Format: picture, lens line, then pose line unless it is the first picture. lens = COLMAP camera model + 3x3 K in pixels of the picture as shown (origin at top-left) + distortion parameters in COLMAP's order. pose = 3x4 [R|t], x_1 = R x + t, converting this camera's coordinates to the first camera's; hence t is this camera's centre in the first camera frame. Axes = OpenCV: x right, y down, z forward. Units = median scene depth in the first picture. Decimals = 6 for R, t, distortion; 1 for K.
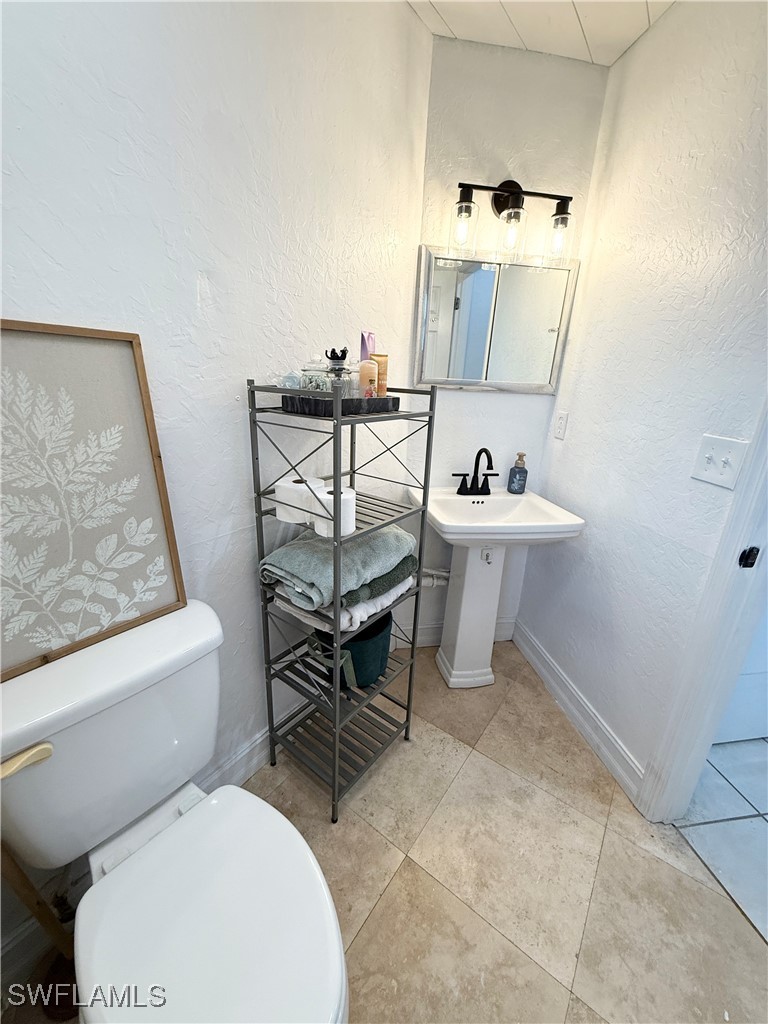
lens RADIAL K [[406.2, 0, 382.5], [0, 406.2, 510.5], [0, 0, 1]] dist [-0.000730, -0.000461]
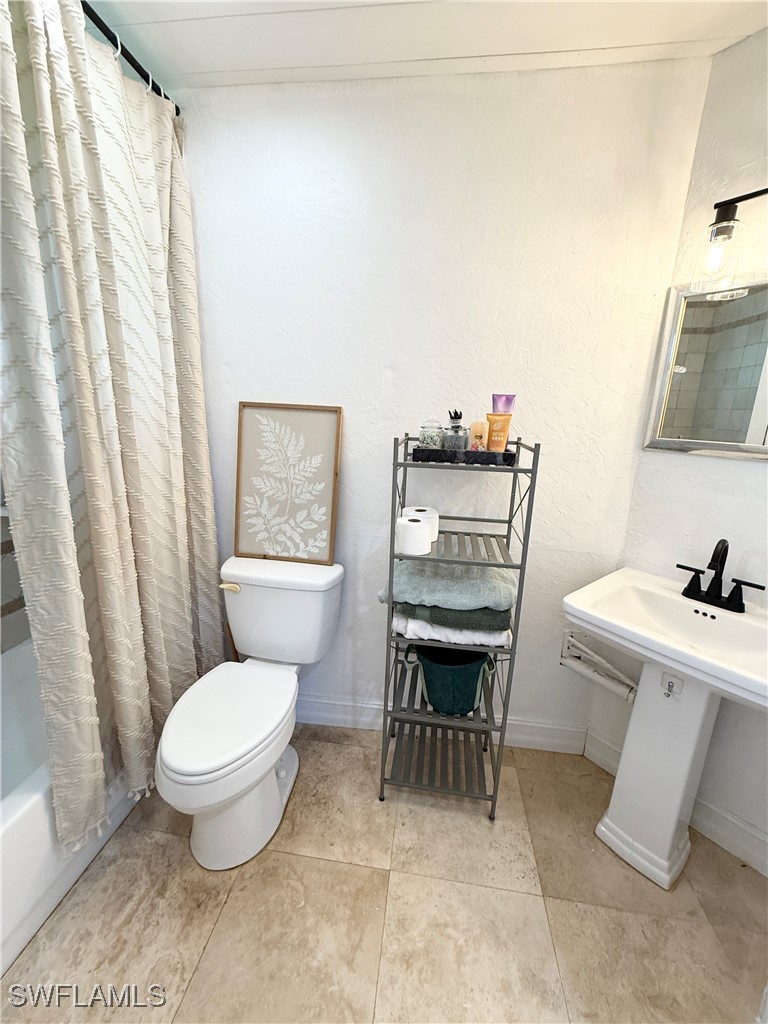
lens RADIAL K [[406.2, 0, 385.9], [0, 406.2, 512.6], [0, 0, 1]] dist [-0.000730, -0.000461]
pose [[0.488405, 0.186787, -0.852391, 0.887901], [-0.294833, 0.954700, 0.040272, -0.089822], [0.821300, 0.231644, 0.521351, 0.256561]]
